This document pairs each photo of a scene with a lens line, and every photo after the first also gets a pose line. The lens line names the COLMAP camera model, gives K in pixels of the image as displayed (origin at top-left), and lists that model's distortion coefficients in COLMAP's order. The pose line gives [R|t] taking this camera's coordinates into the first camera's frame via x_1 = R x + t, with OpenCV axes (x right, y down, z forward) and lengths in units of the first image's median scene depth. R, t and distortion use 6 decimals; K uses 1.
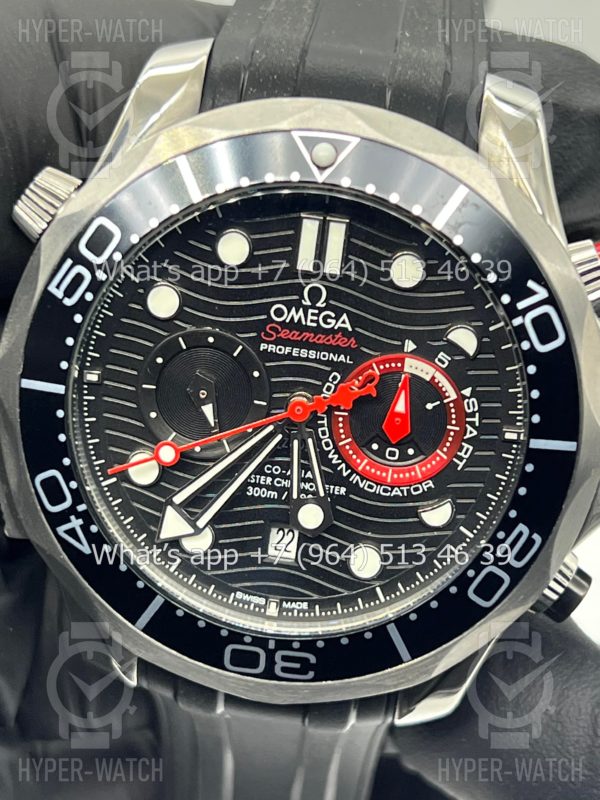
lens RADIAL K [[1826.8, 0, 300.0], [0, 1826.8, 400.0], [0, 0, 1]] dist [0.240549, 0.033004]
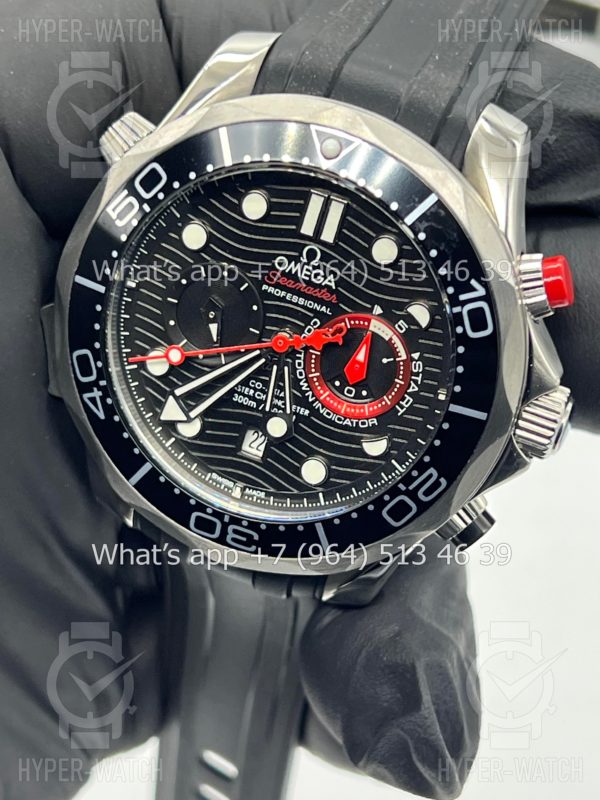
lens RADIAL K [[1826.8, 0, 300.0], [0, 1826.8, 400.0], [0, 0, 1]] dist [0.240549, 0.033004]
pose [[0.969030, 0.206280, -0.135757, 0.189515], [-0.195867, 0.976835, 0.086191, -0.066525], [0.150392, -0.056931, 0.986986, -0.239567]]
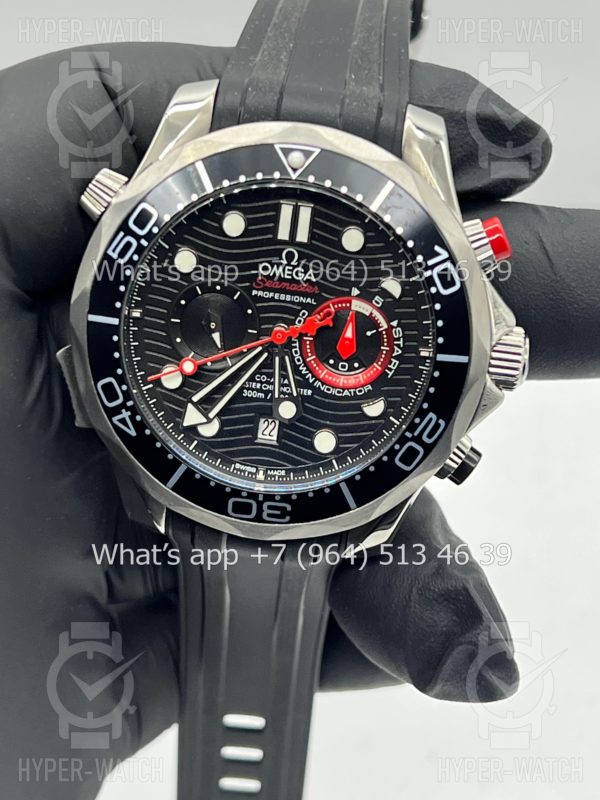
lens RADIAL K [[1826.8, 0, 300.0], [0, 1826.8, 400.0], [0, 0, 1]] dist [0.240549, 0.033004]
pose [[0.999765, -0.002448, 0.021527, -0.015388], [0.002445, 0.999997, 0.000126, 0.055974], [-0.021527, -0.000074, 0.999768, -0.451428]]
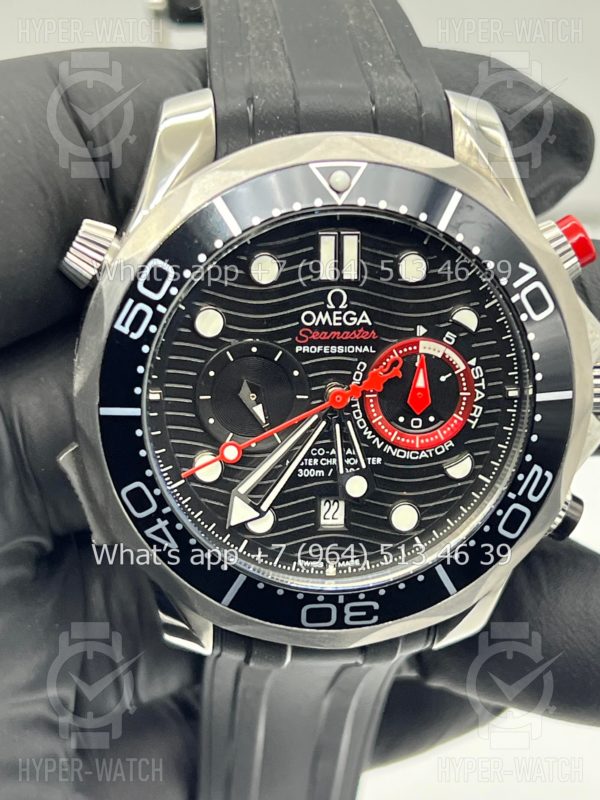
lens RADIAL K [[1826.8, 0, 300.0], [0, 1826.8, 400.0], [0, 0, 1]] dist [0.240549, 0.033004]
pose [[0.973917, -0.149364, 0.170812, -0.222554], [0.143338, 0.988550, 0.047154, -0.051782], [-0.175900, -0.021440, 0.984175, -0.144967]]
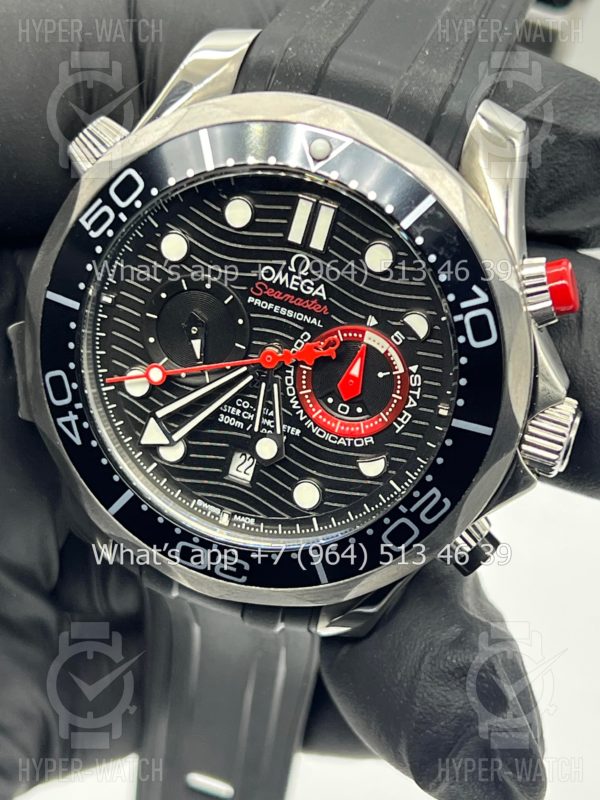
lens RADIAL K [[1826.8, 0, 300.0], [0, 1826.8, 400.0], [0, 0, 1]] dist [0.240549, 0.033004]
pose [[0.977623, 0.181345, -0.106617, 0.147970], [-0.175318, 0.982462, 0.063498, -0.046000], [0.116262, -0.043385, 0.992271, -0.166446]]
